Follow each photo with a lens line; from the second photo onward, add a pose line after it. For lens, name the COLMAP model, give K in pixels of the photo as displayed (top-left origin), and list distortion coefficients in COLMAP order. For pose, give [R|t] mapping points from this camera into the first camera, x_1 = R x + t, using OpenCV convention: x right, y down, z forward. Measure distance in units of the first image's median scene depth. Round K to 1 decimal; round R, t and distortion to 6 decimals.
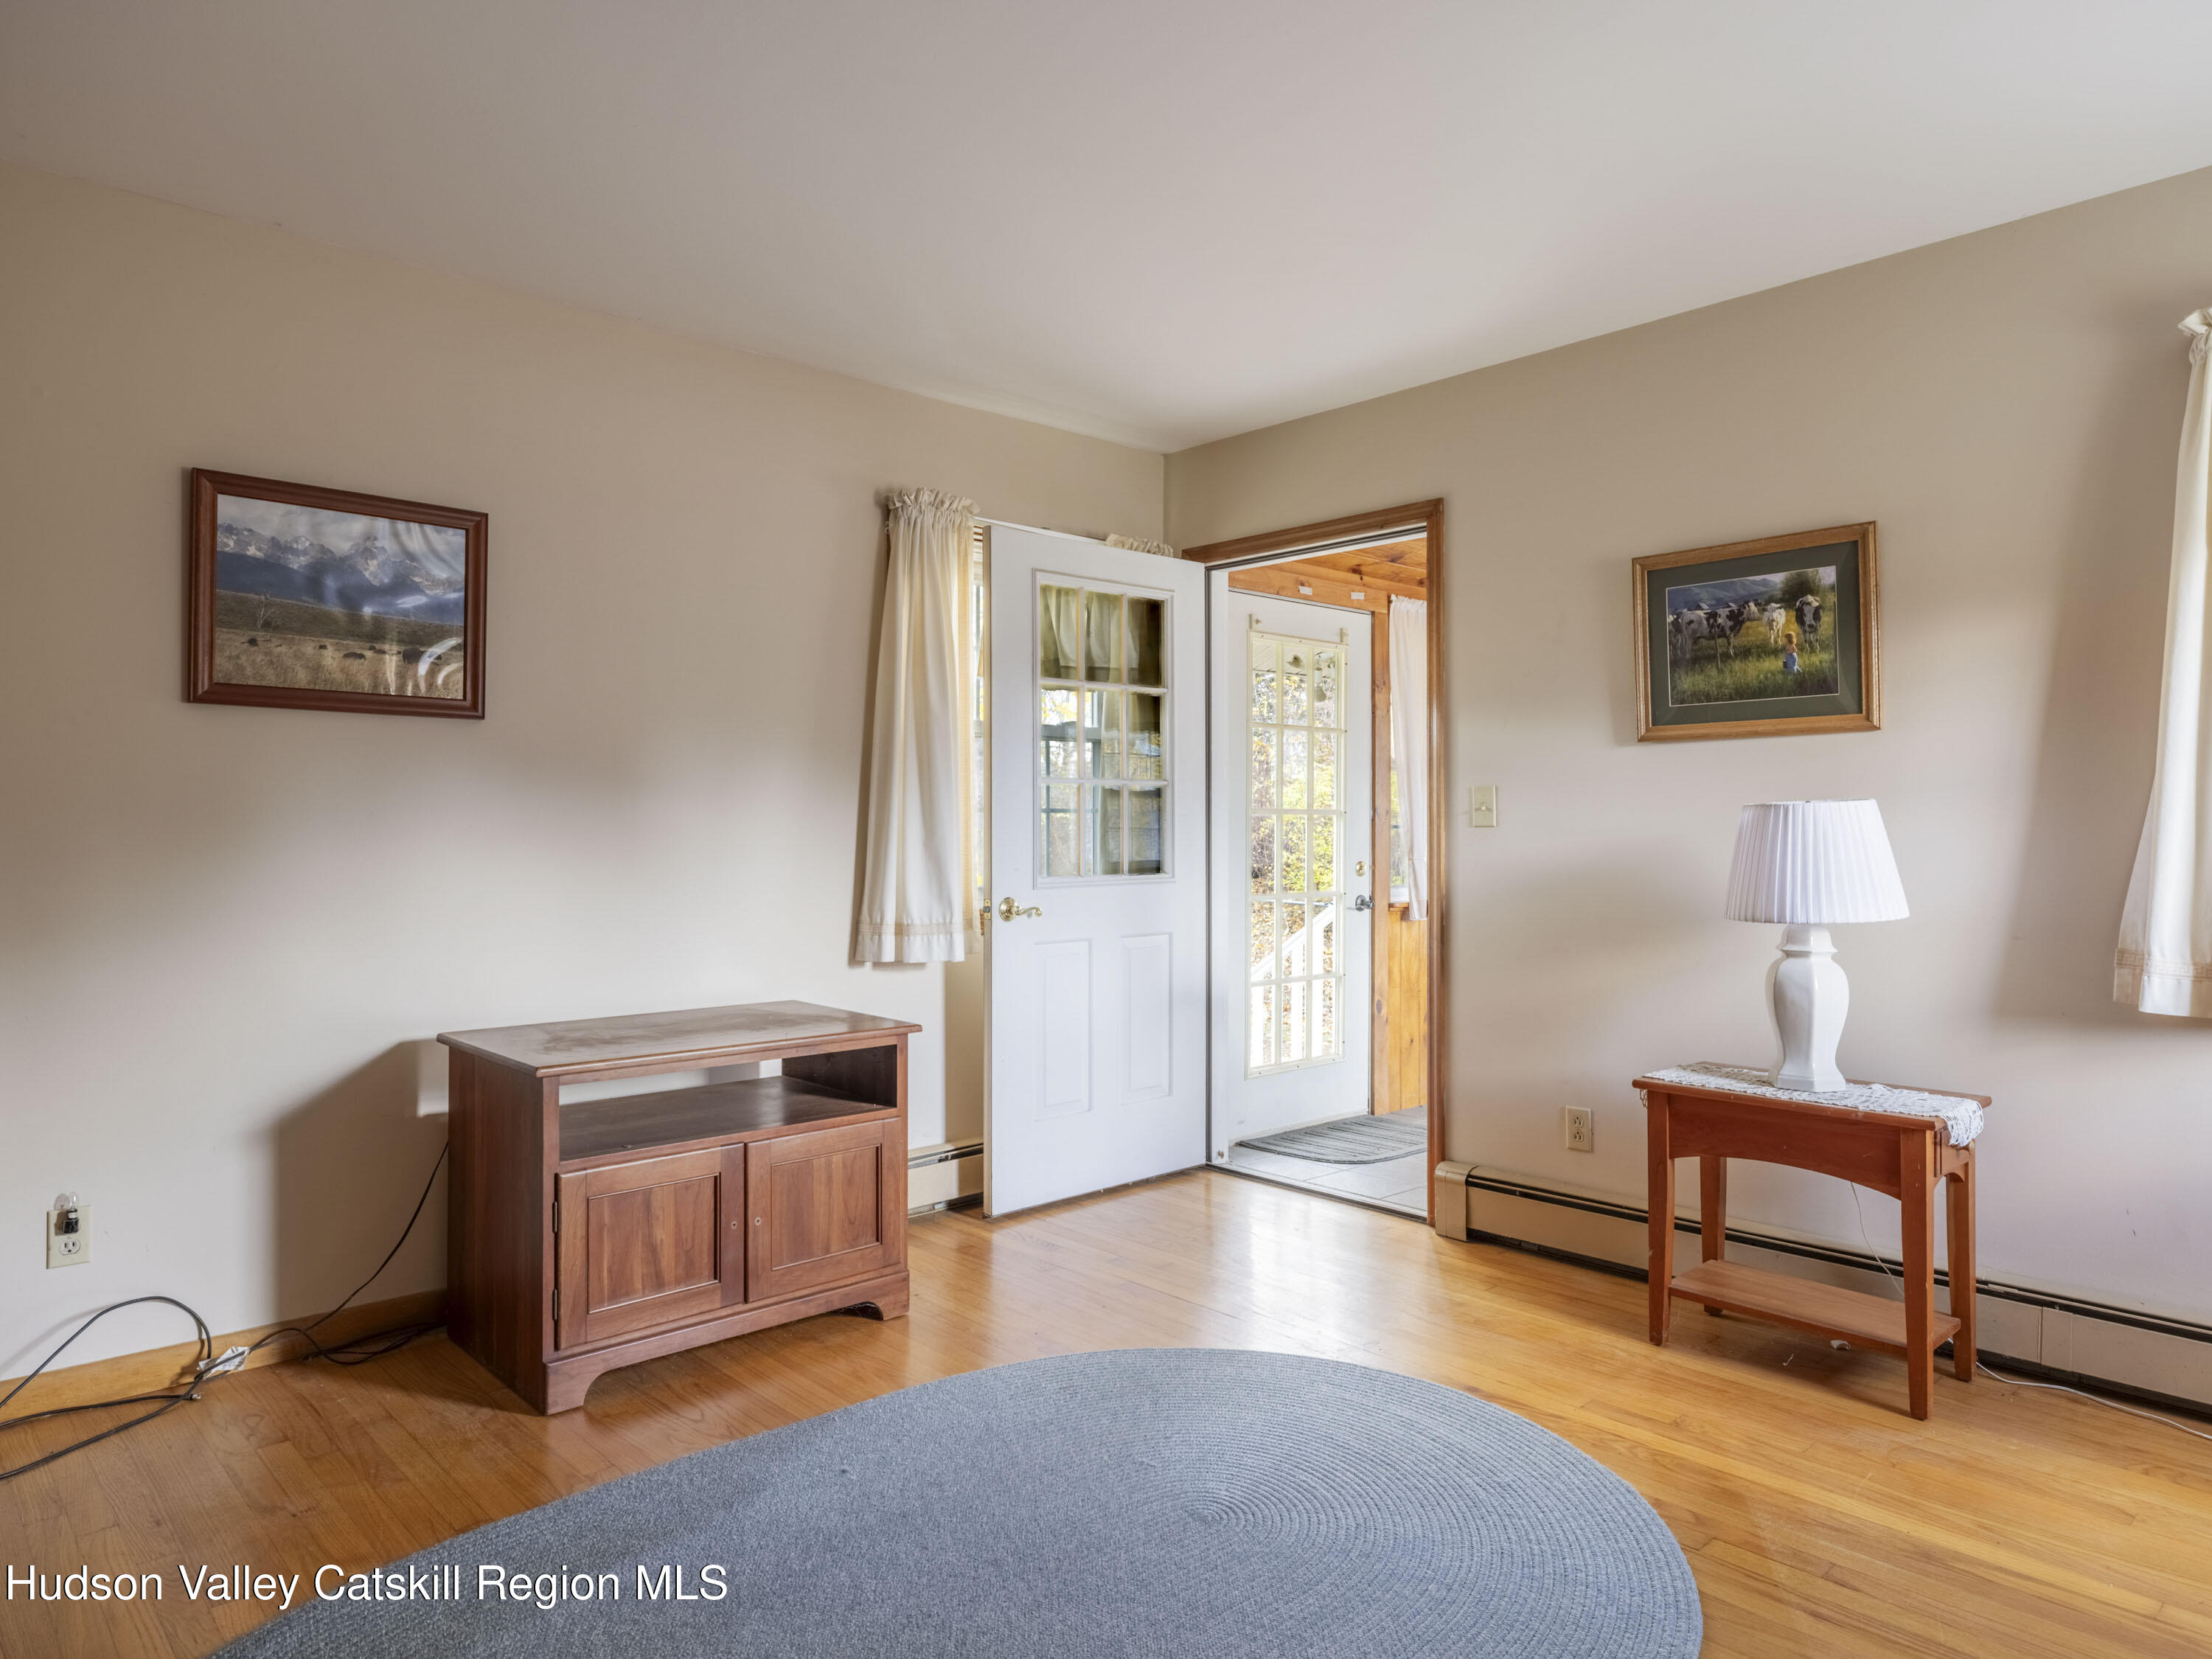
lens RADIAL K [[1401.9, 0, 1107.8], [0, 1401.9, 820.5], [0, 0, 1]] dist [-0.001691, -0.001842]
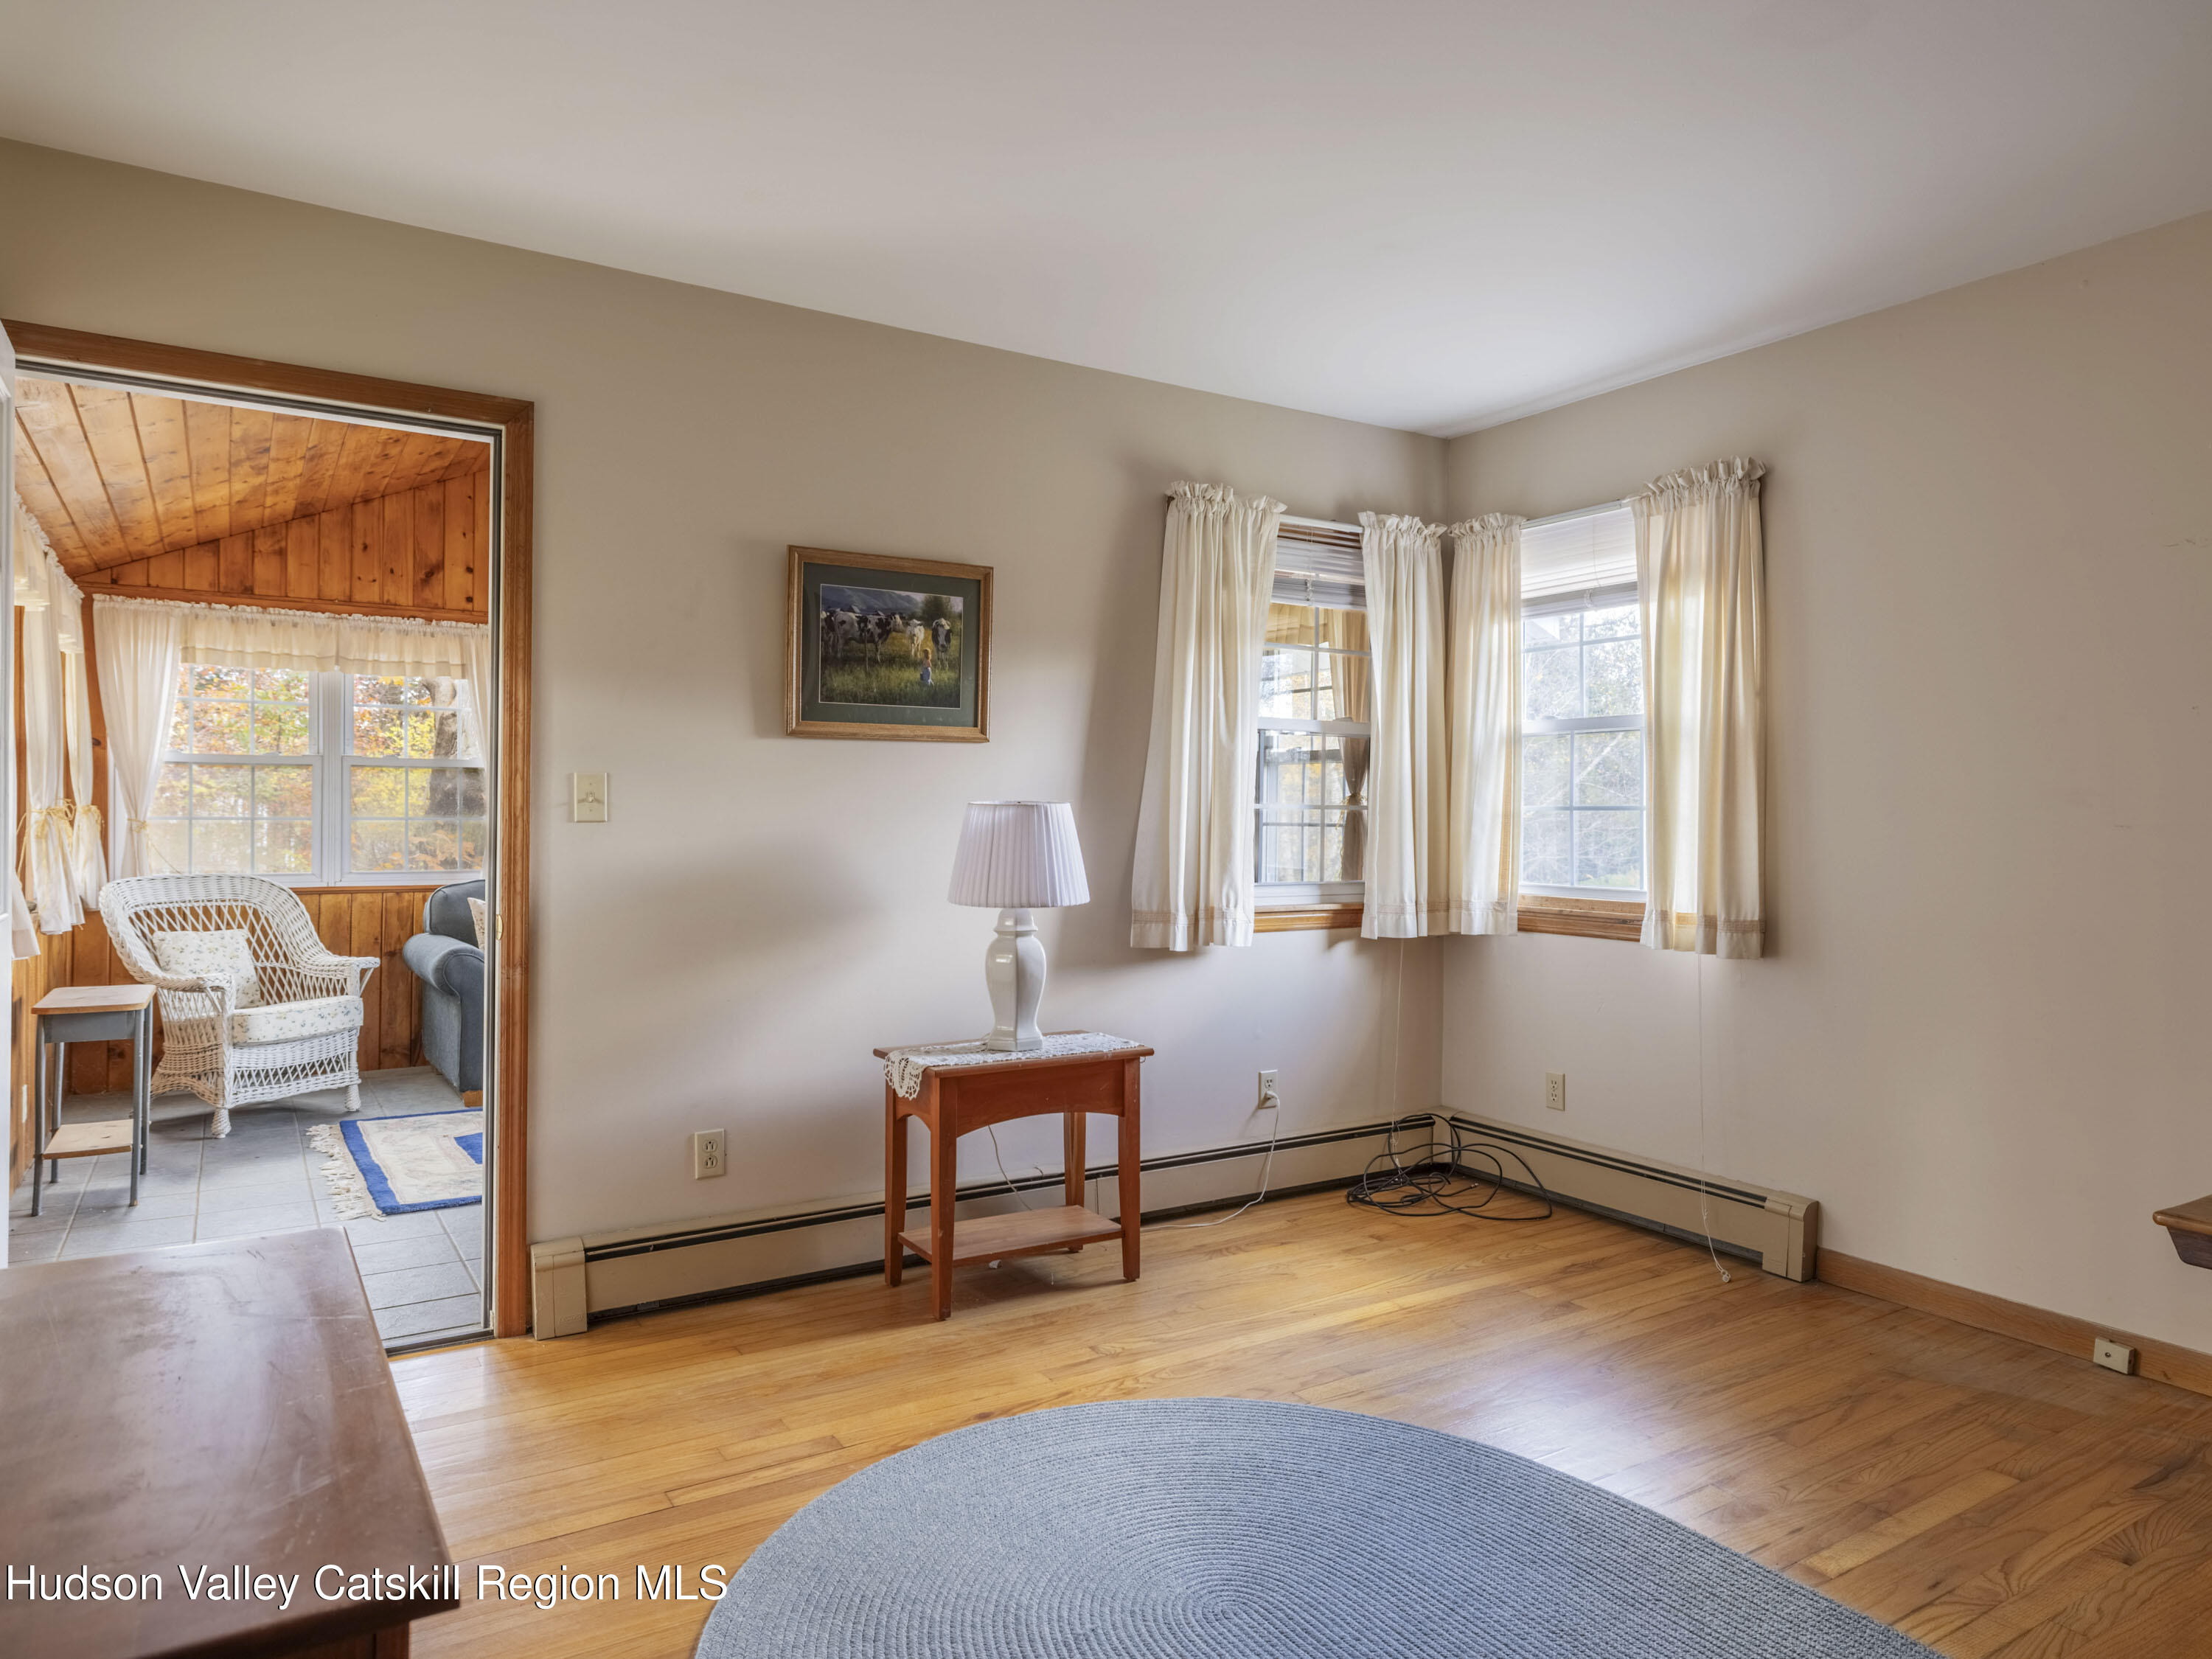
lens RADIAL K [[1401.9, 0, 1107.8], [0, 1401.9, 820.5], [0, 0, 1]] dist [-0.001691, -0.001842]
pose [[0.169483, 0.001295, 0.985532, -0.583040], [-0.010107, 0.999949, 0.000424, 0.000290], [-0.985481, -0.010032, 0.169487, 0.665892]]
